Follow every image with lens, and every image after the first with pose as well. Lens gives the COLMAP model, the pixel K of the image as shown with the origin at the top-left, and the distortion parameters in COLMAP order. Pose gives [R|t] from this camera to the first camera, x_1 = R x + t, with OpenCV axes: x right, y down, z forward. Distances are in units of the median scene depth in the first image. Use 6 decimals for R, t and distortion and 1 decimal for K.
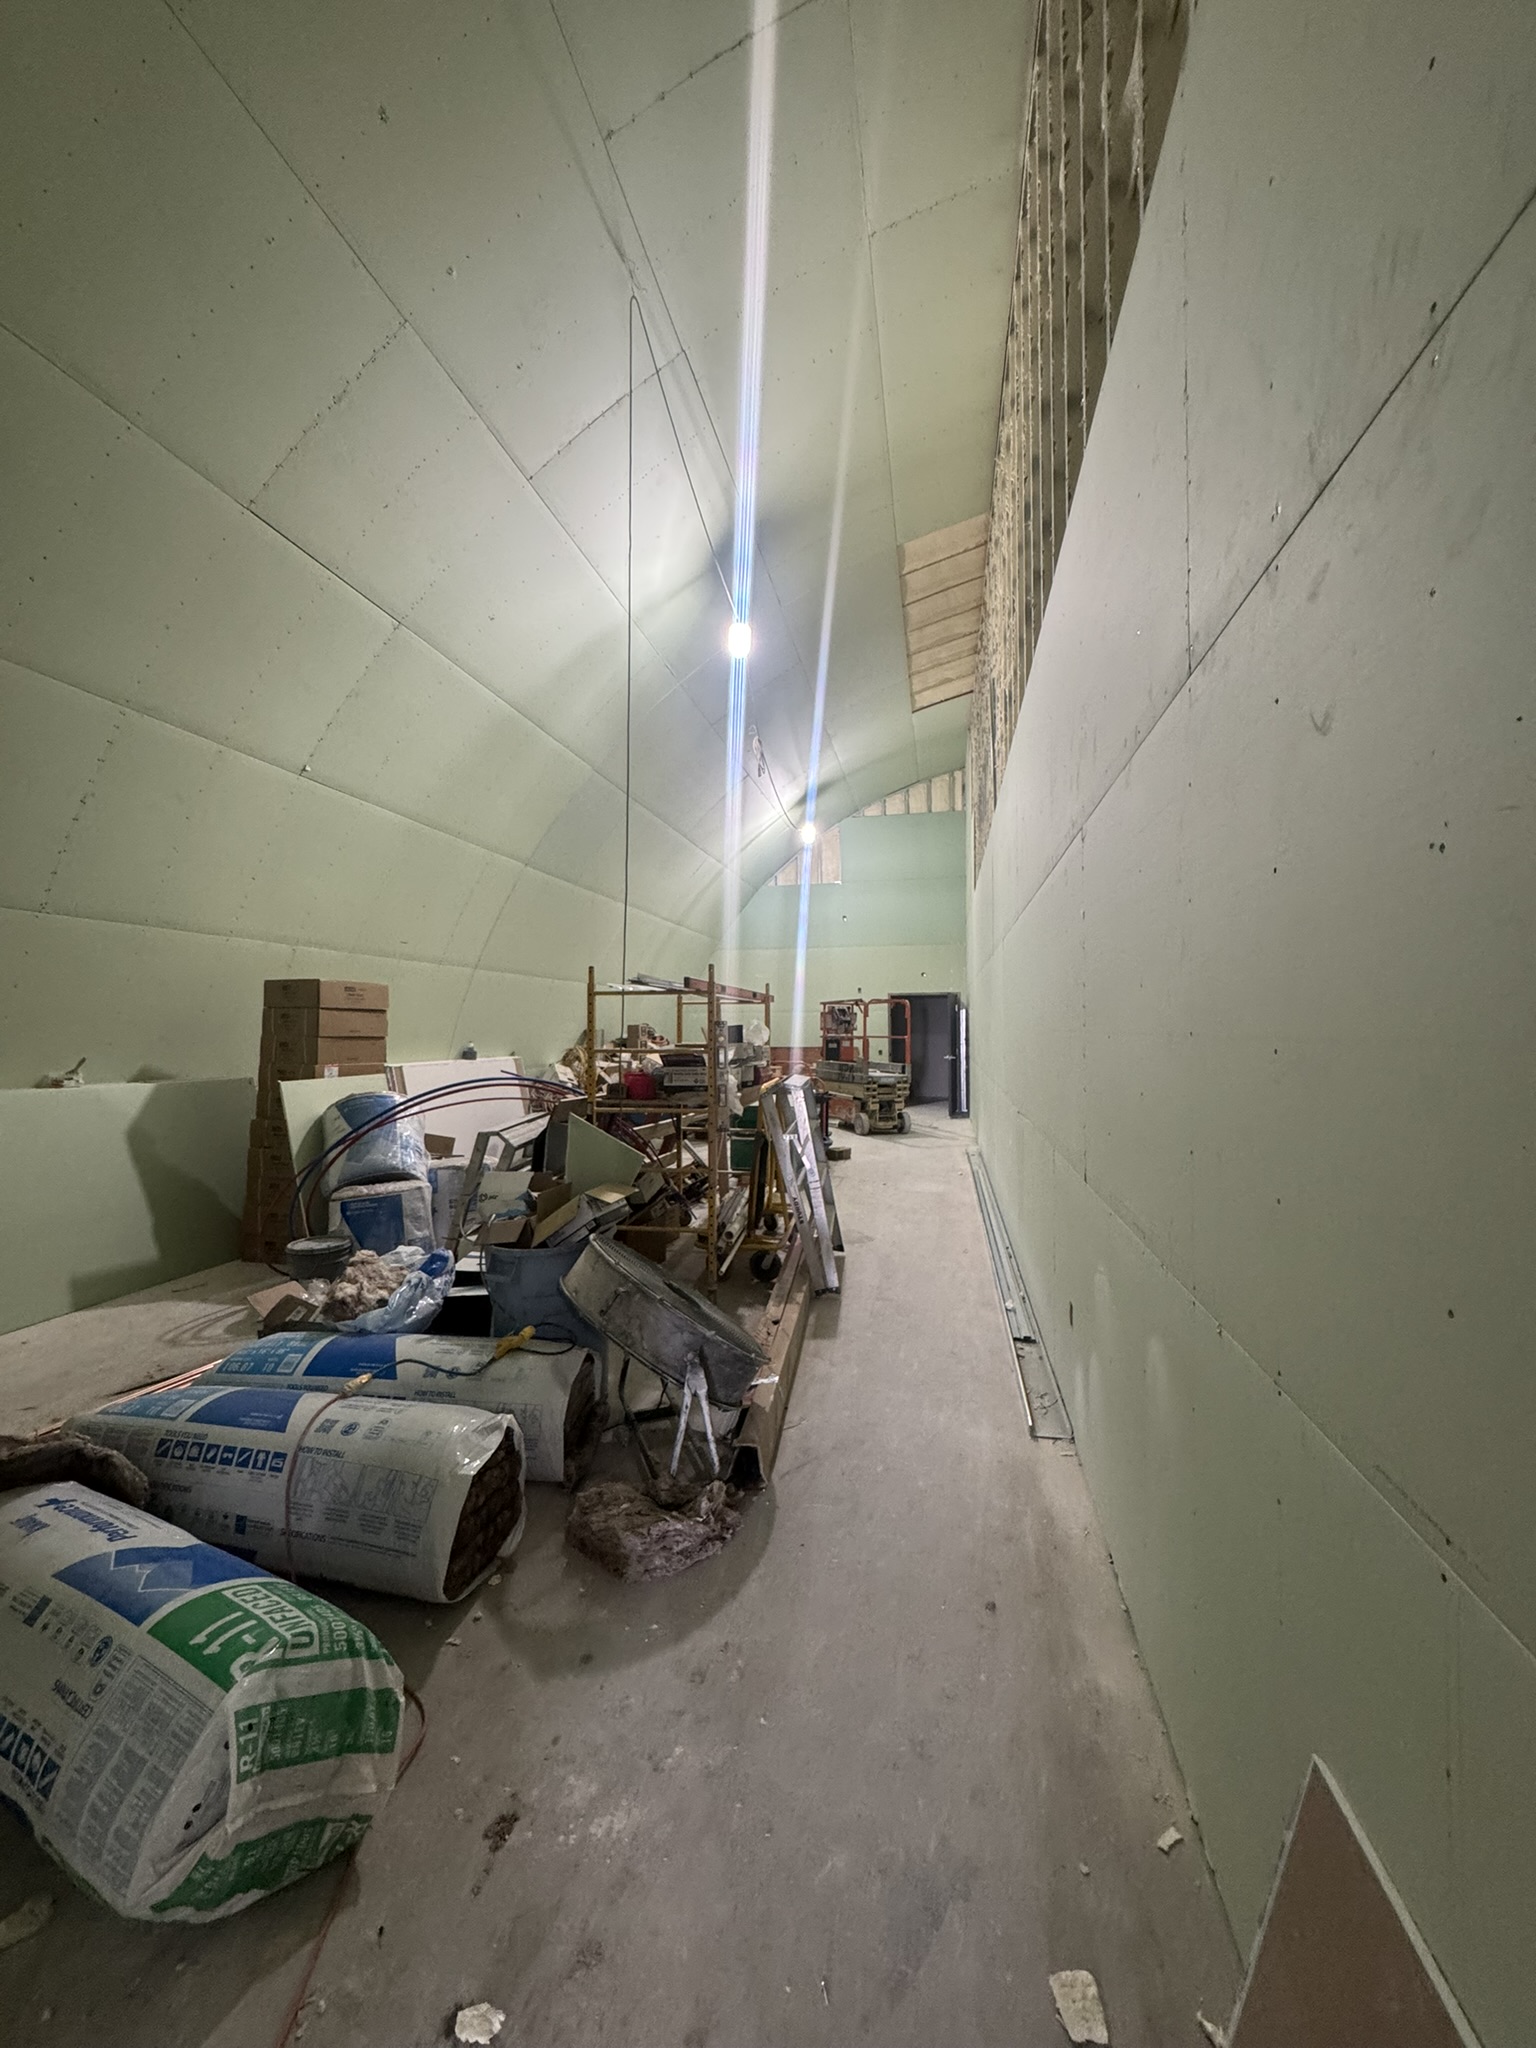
lens RADIAL K [[829.2, 0, 763.0], [0, 829.2, 1031.6], [0, 0, 1]] dist [0.015186, 0.000283]
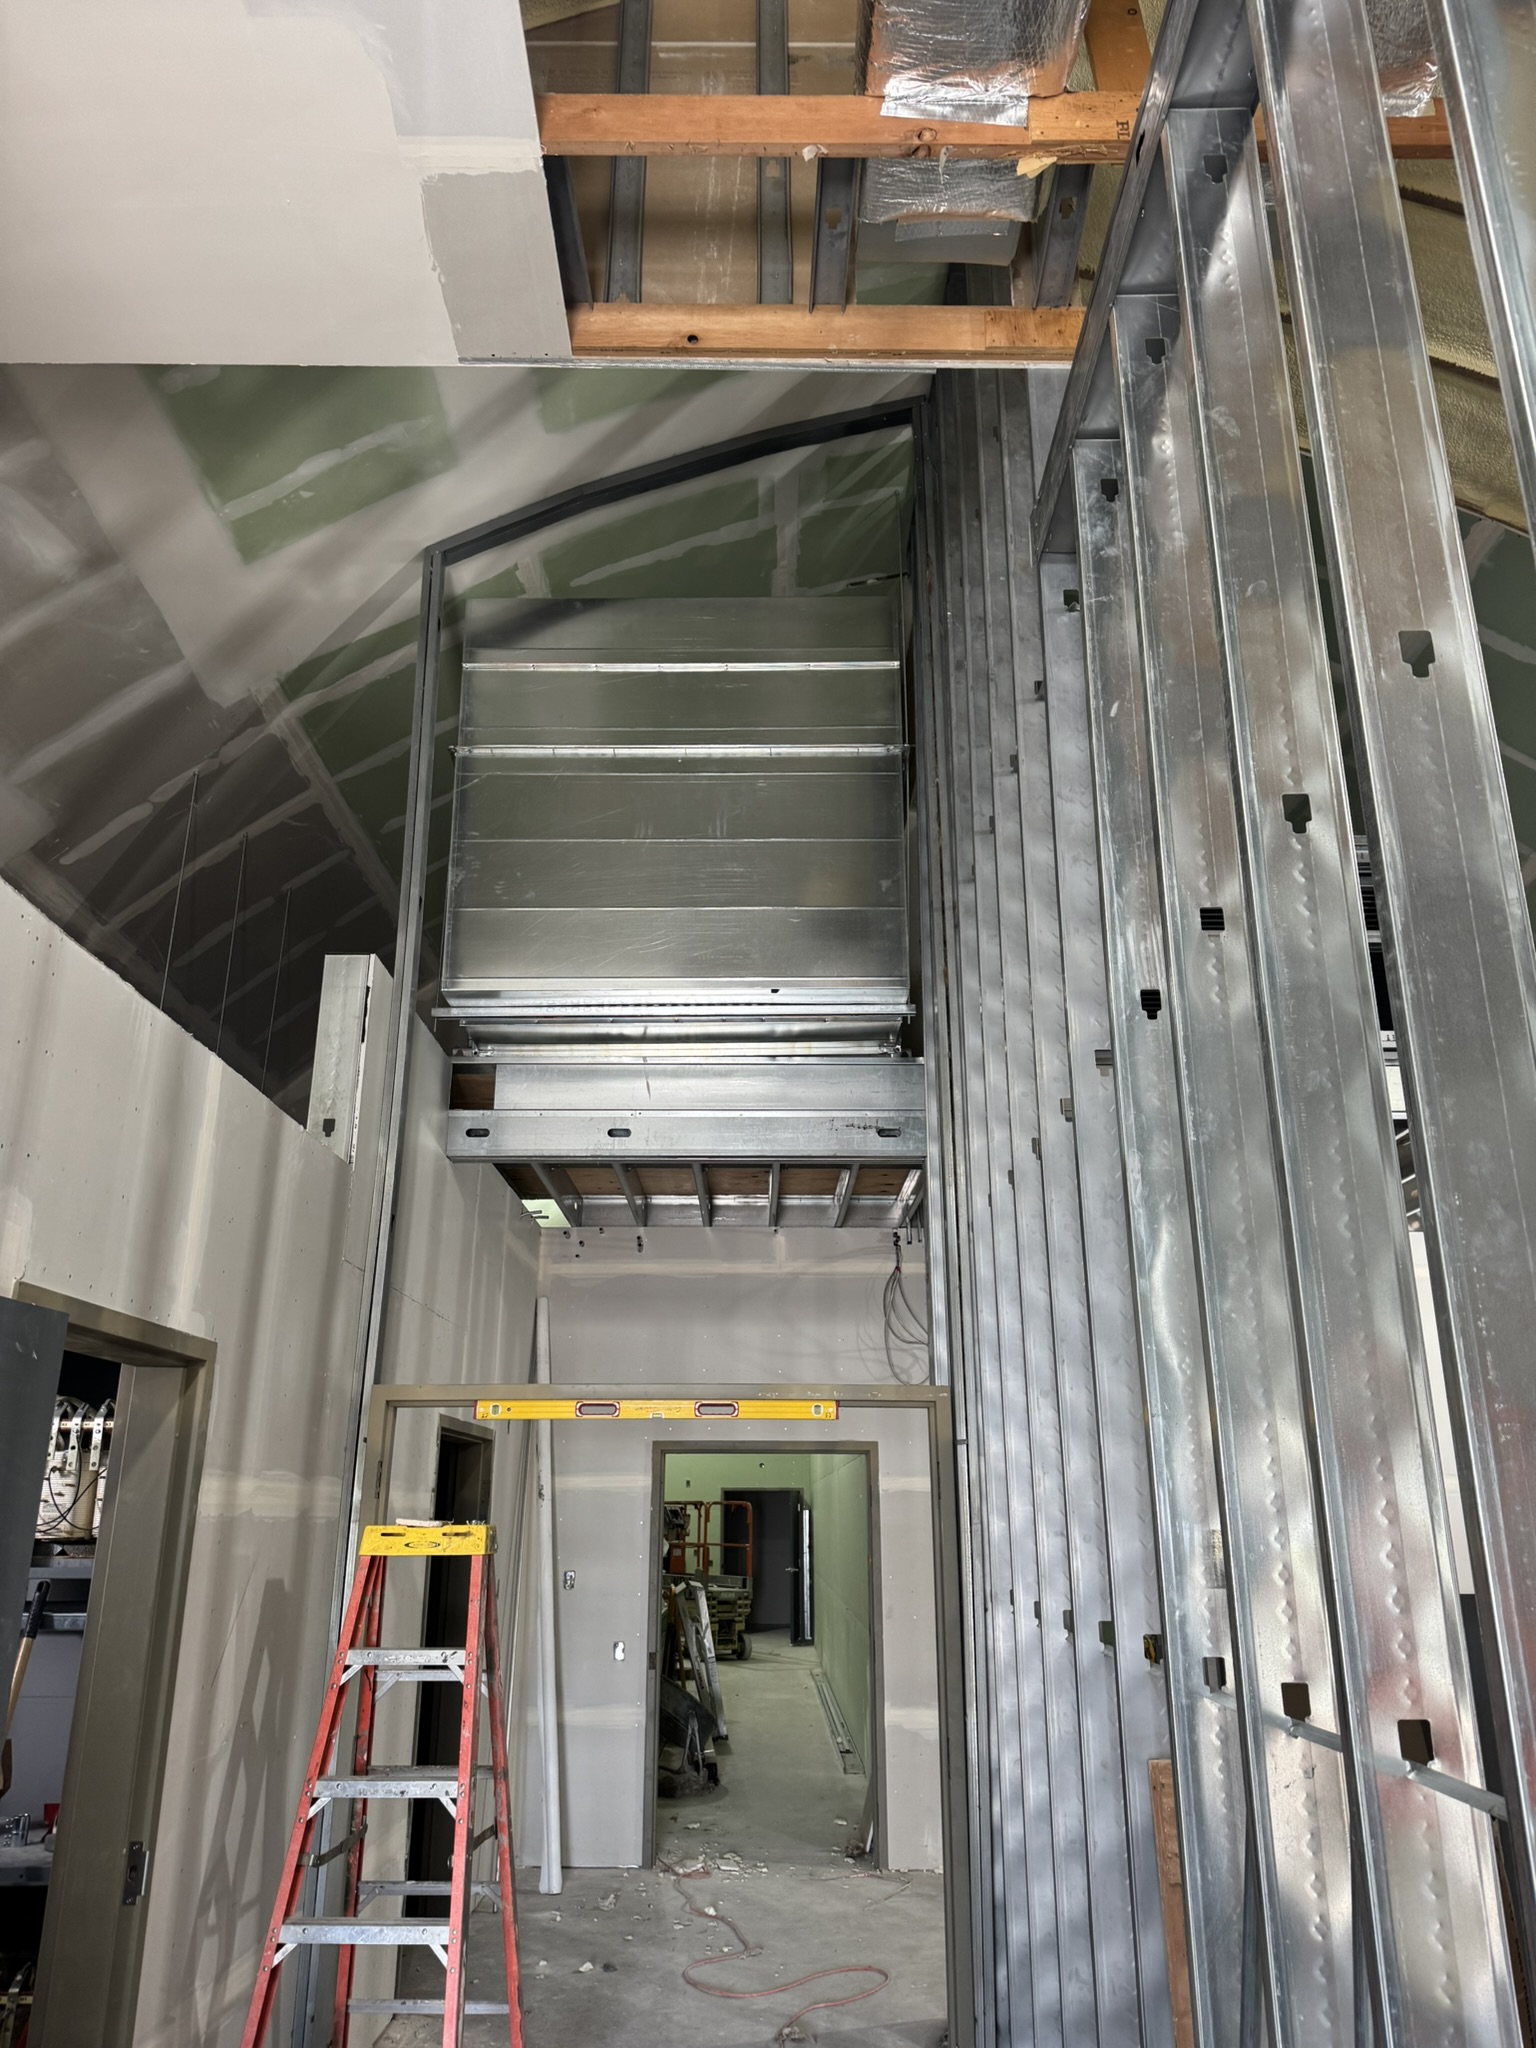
lens RADIAL K [[1441.7, 0, 762.5], [0, 1441.7, 1021.2], [0, 0, 1]] dist [0.071065, 0.002073]
pose [[0.978304, 0.066434, 0.196236, -0.152593], [0.001463, 0.944954, -0.327200, -0.012828], [-0.207171, 0.320388, 0.924355, -0.629688]]
